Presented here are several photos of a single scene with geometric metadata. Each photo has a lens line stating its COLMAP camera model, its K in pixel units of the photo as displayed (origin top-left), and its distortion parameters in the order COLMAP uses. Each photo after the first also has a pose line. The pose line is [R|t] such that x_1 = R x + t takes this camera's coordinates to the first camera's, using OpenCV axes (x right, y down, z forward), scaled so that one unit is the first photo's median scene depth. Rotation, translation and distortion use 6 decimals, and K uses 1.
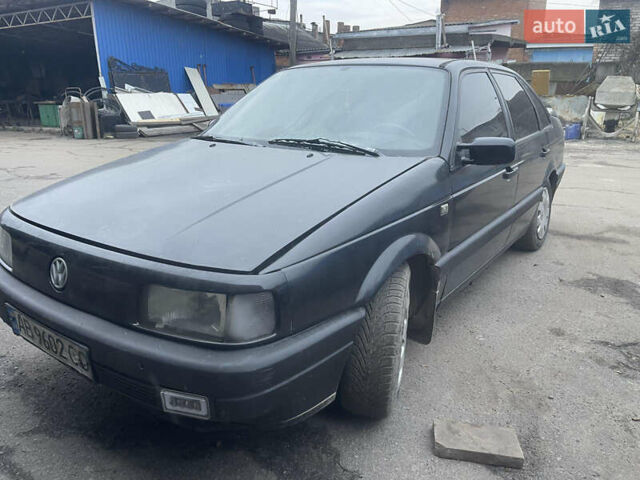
lens RADIAL K [[499.6, 0, 320.0], [0, 499.6, 240.0], [0, 0, 1]] dist [0.001933, 0.000988]
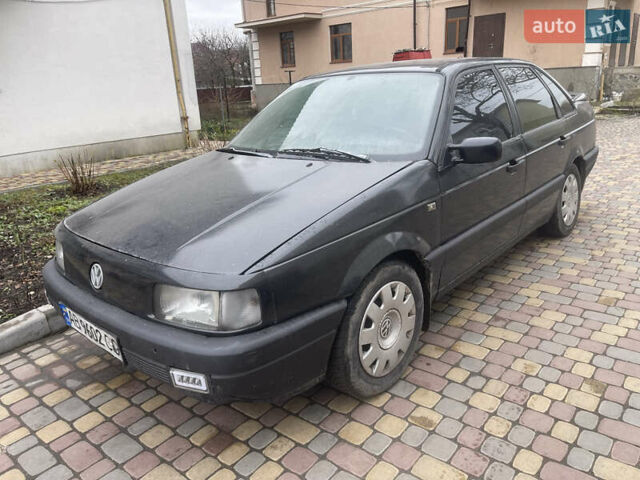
lens RADIAL K [[499.6, 0, 320.0], [0, 499.6, 240.0], [0, 0, 1]] dist [0.001933, 0.000988]
pose [[0.990991, -0.033263, -0.129736, 0.145830], [0.036290, 0.999120, 0.021033, -0.022929], [0.128922, -0.025551, 0.991326, -0.116568]]
